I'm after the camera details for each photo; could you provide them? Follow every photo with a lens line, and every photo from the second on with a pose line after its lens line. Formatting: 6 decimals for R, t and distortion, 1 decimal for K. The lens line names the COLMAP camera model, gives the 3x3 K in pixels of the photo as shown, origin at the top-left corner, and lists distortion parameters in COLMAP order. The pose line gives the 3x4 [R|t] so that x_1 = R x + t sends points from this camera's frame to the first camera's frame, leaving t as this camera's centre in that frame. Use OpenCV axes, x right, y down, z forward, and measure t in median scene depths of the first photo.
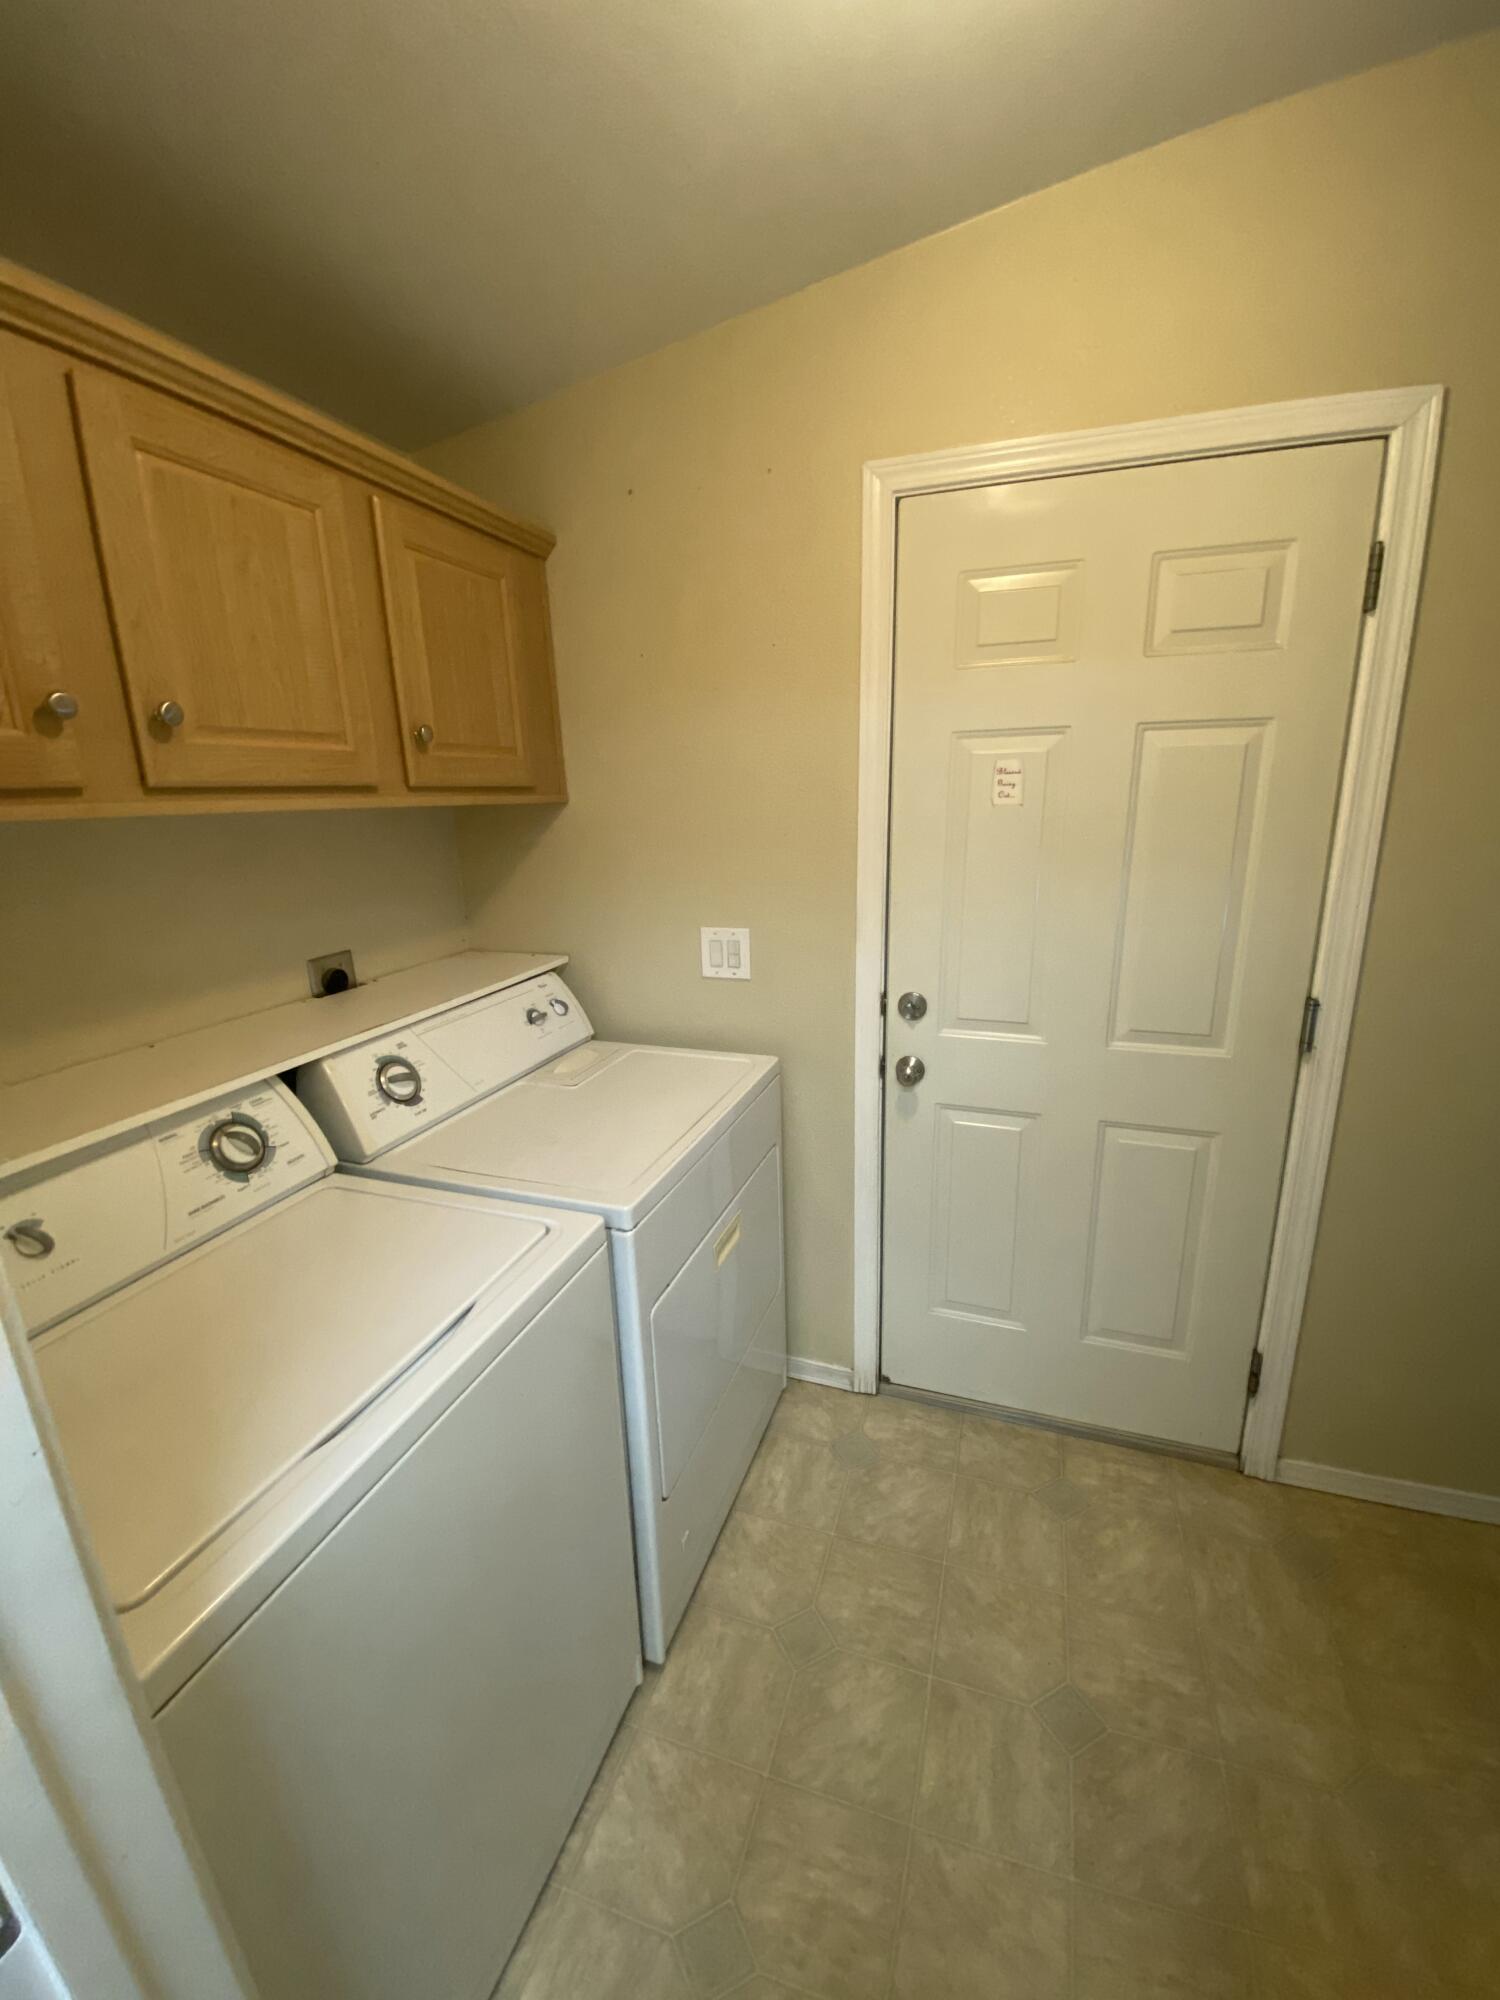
lens RADIAL K [[797.7, 0, 750.0], [0, 797.7, 1000.0], [0, 0, 1]] dist [0.024377, -0.021225]
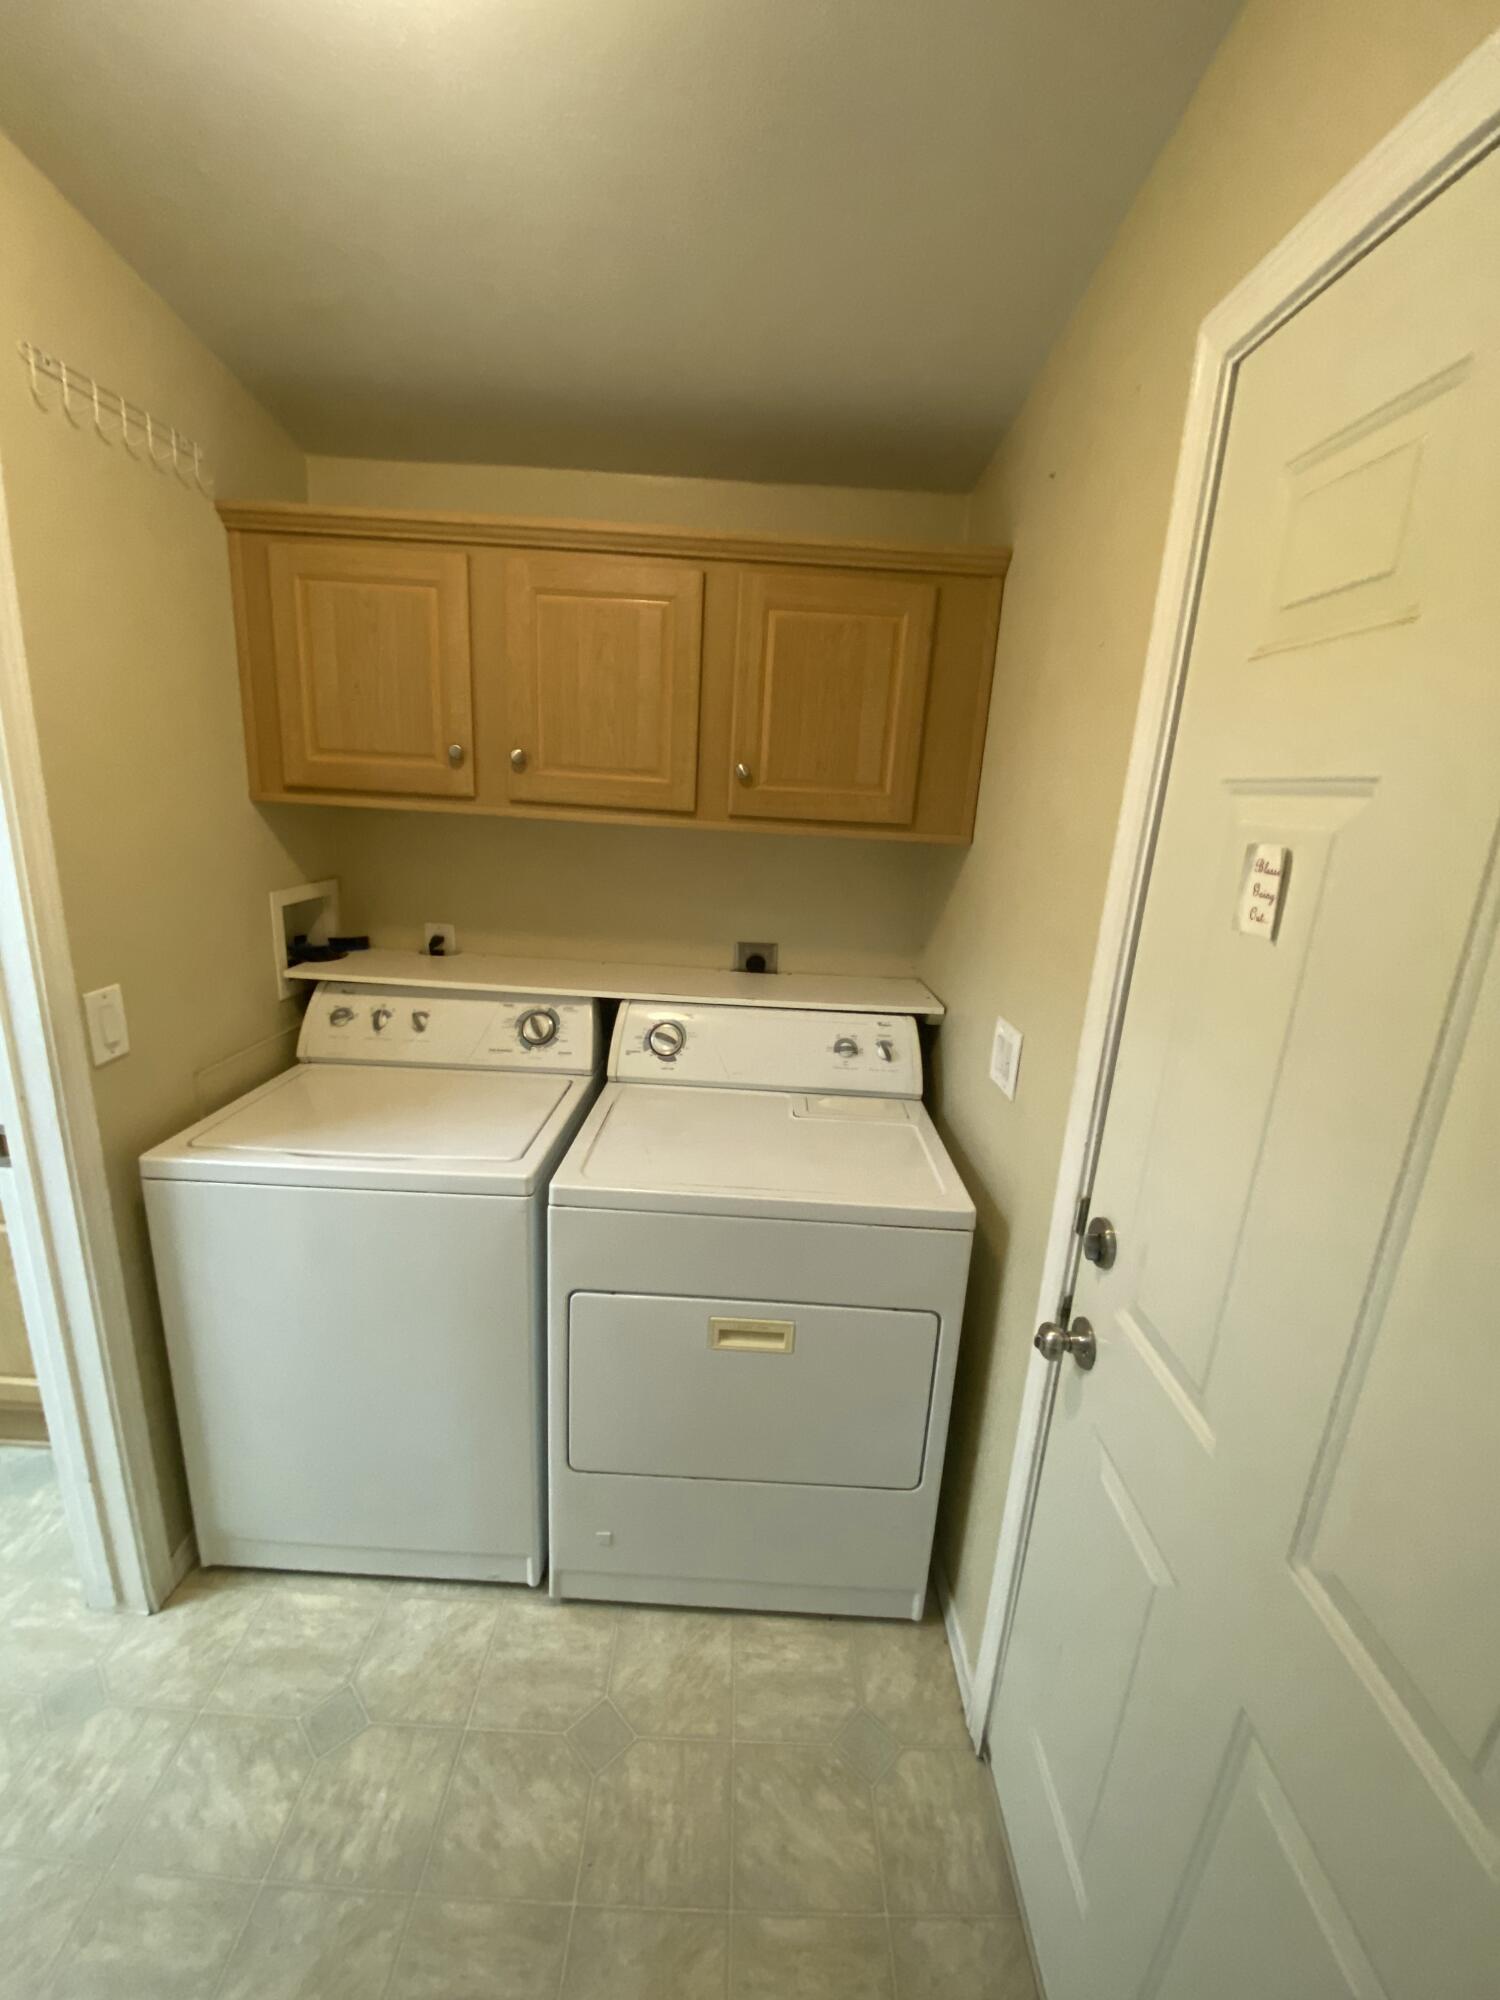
lens RADIAL K [[797.7, 0, 750.0], [0, 797.7, 1000.0], [0, 0, 1]] dist [0.024377, -0.021225]
pose [[0.329396, 0.279529, -0.901866, 0.821649], [-0.302166, 0.936147, 0.179791, -0.253675], [0.894536, 0.213291, 0.392827, 0.688522]]
